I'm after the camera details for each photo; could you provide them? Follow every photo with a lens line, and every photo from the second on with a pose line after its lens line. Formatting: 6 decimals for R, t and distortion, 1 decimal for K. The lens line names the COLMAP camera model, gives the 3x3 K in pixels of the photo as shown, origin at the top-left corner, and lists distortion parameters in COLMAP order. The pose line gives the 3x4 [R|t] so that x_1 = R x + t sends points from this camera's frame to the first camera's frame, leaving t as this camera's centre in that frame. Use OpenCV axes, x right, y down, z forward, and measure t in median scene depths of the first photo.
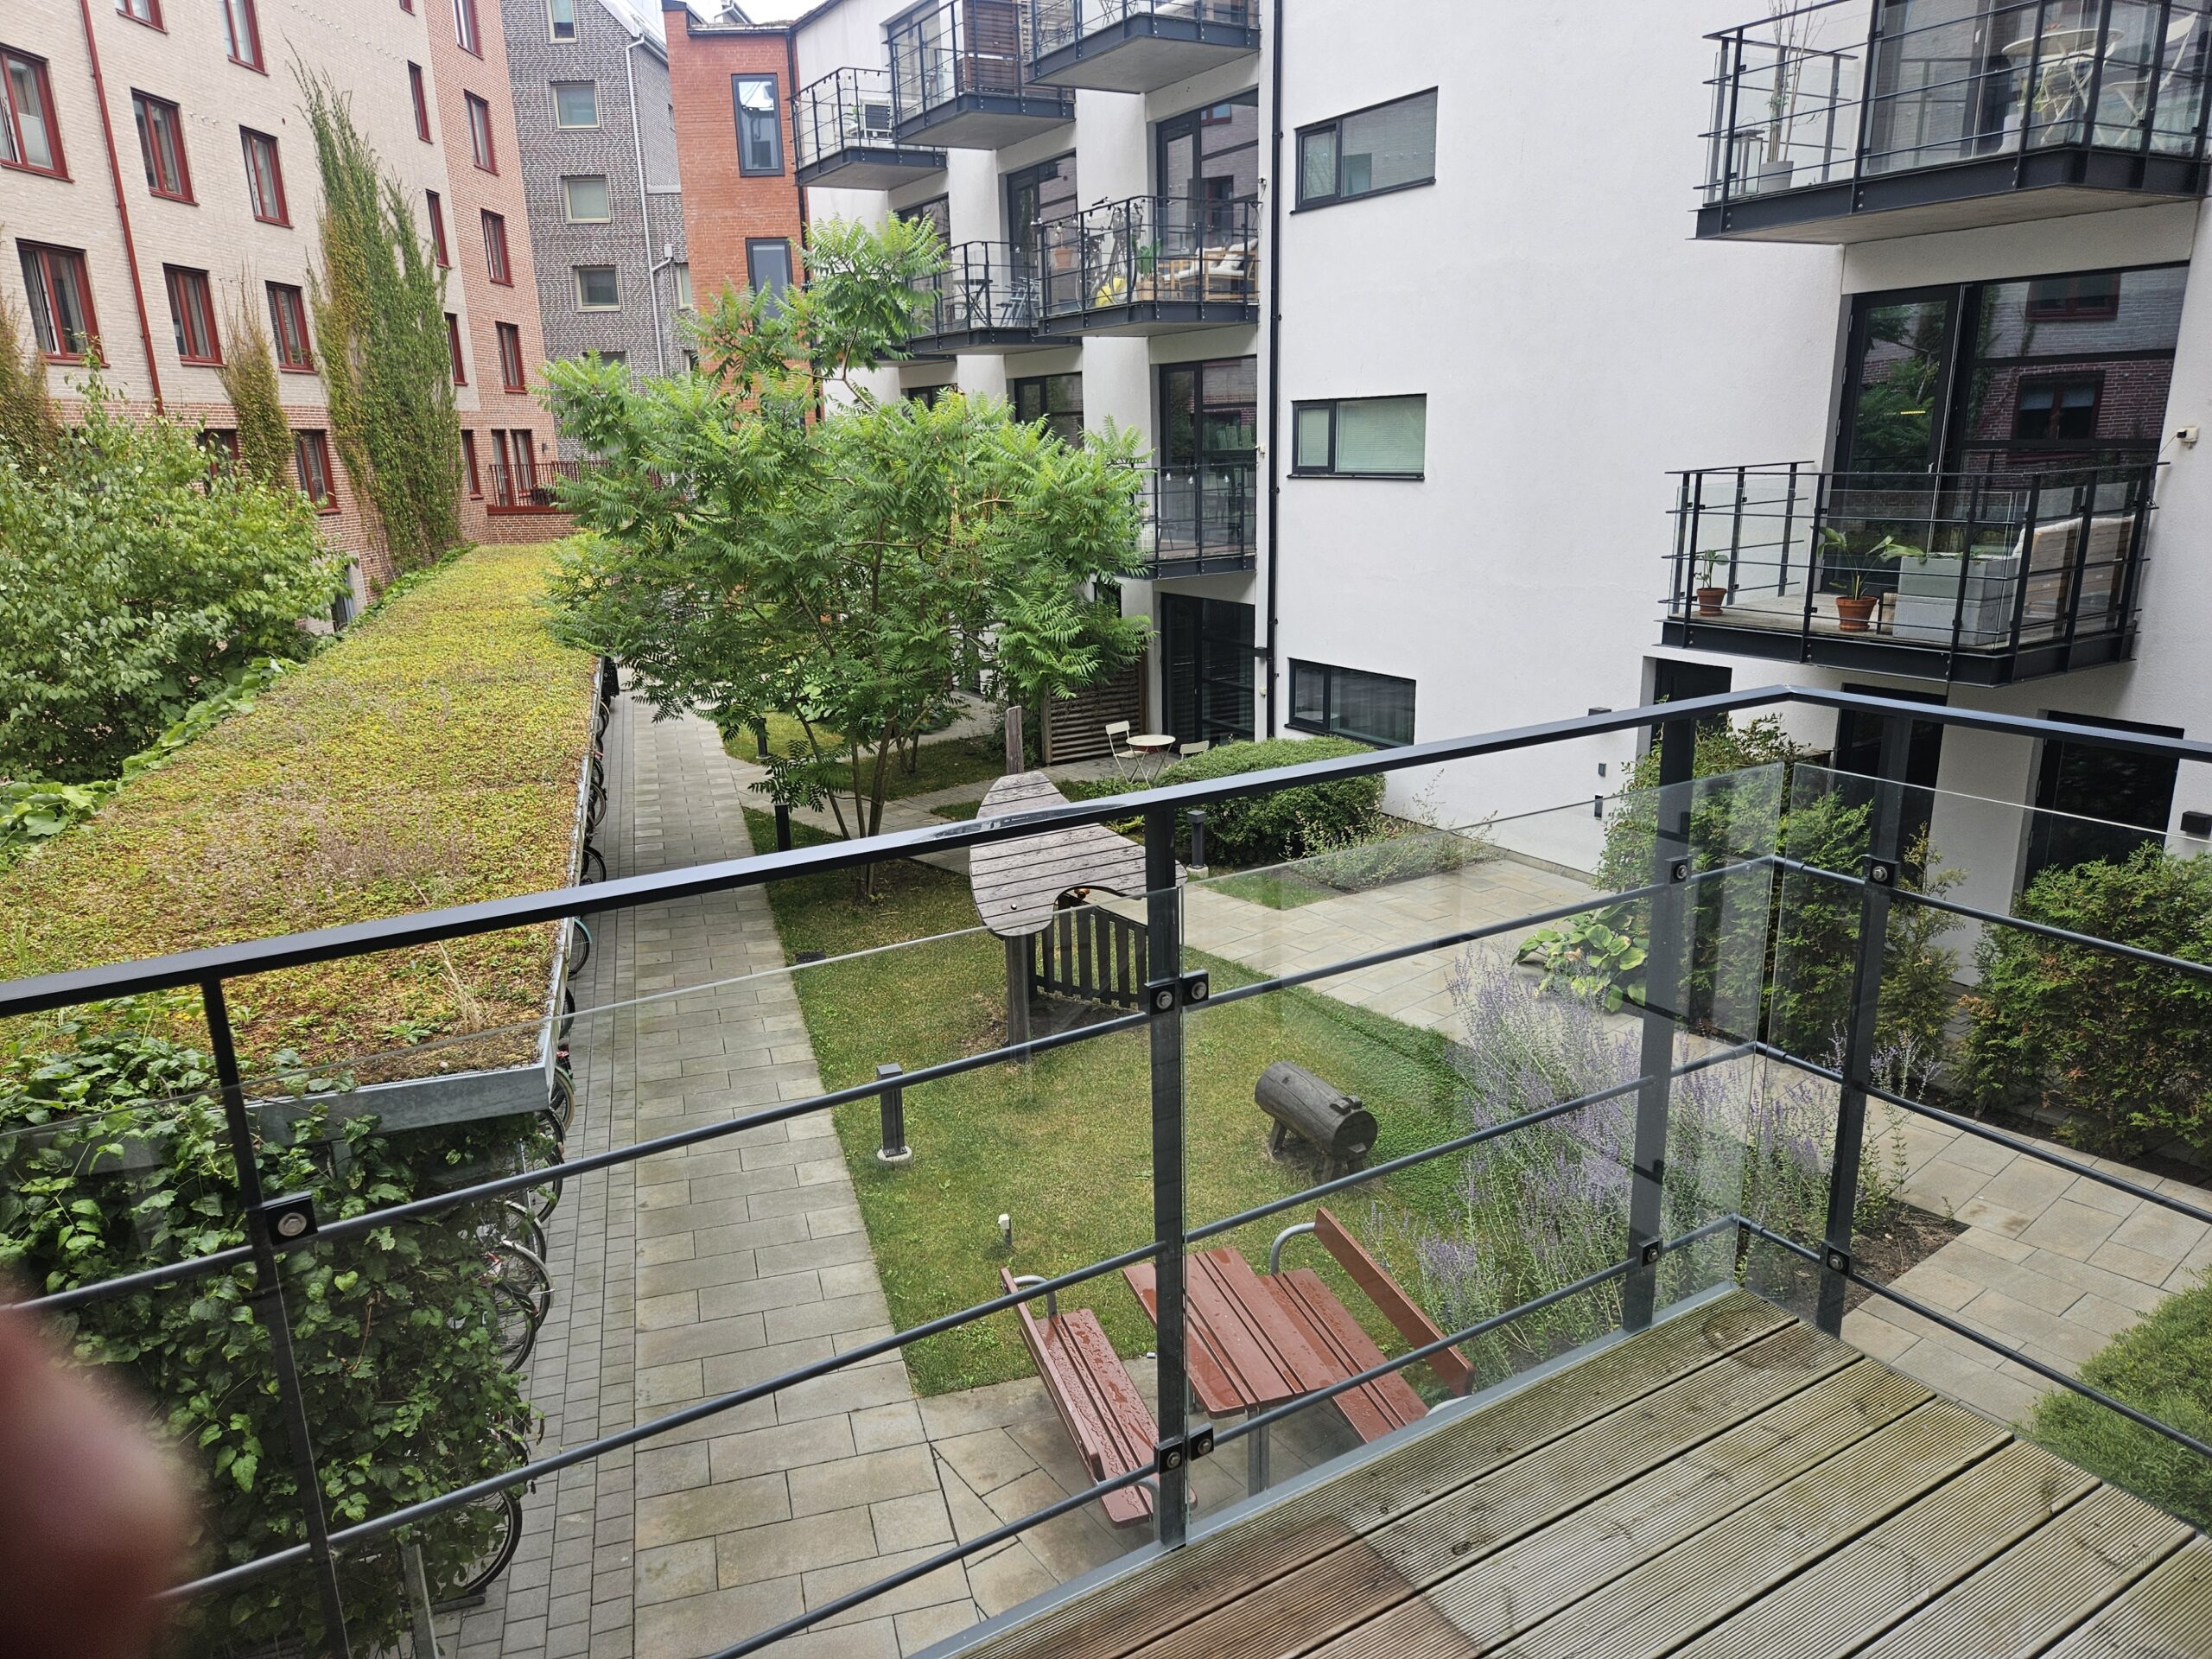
lens RADIAL K [[1492.7, 0, 1069.4], [0, 1492.7, 845.3], [0, 0, 1]] dist [0.077233, -0.062400]
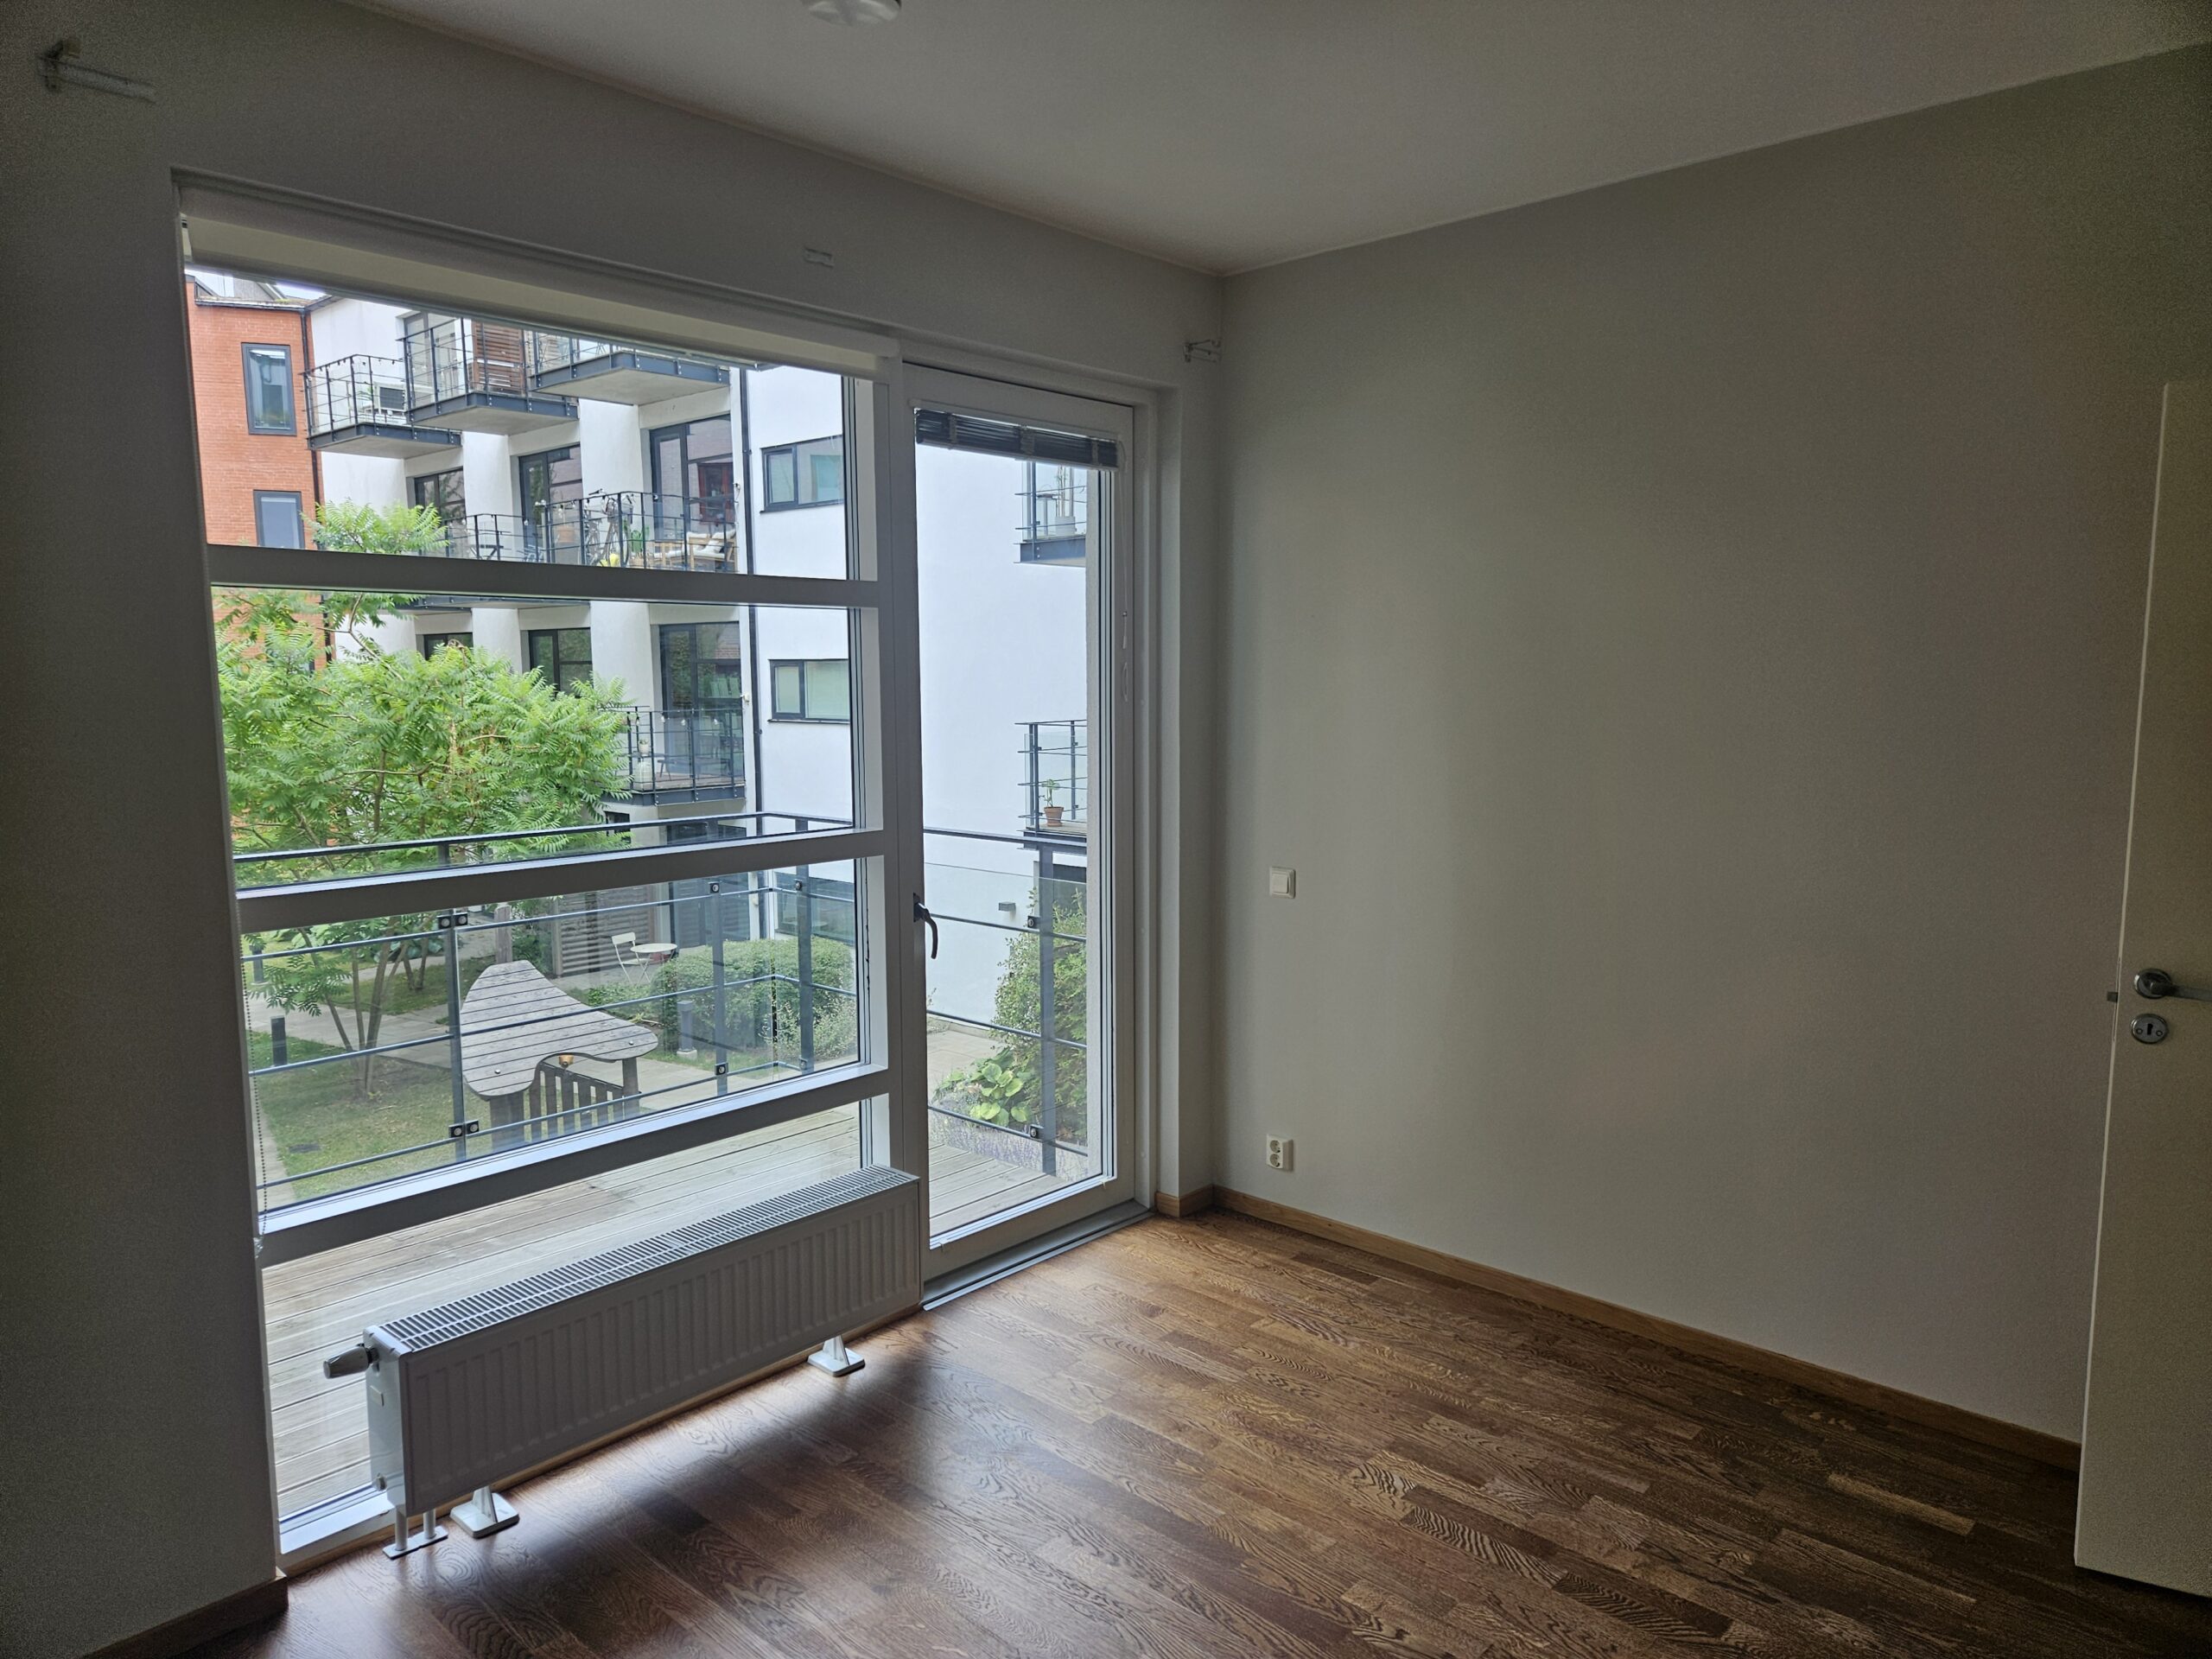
lens RADIAL K [[1492.7, 0, 1069.4], [0, 1492.7, 845.3], [0, 0, 1]] dist [0.077233, -0.062400]
pose [[0.958177, -0.010796, 0.285974, 0.035129], [0.055676, 0.987226, -0.149278, 0.042624], [-0.280710, 0.158957, 0.946538, -0.175486]]
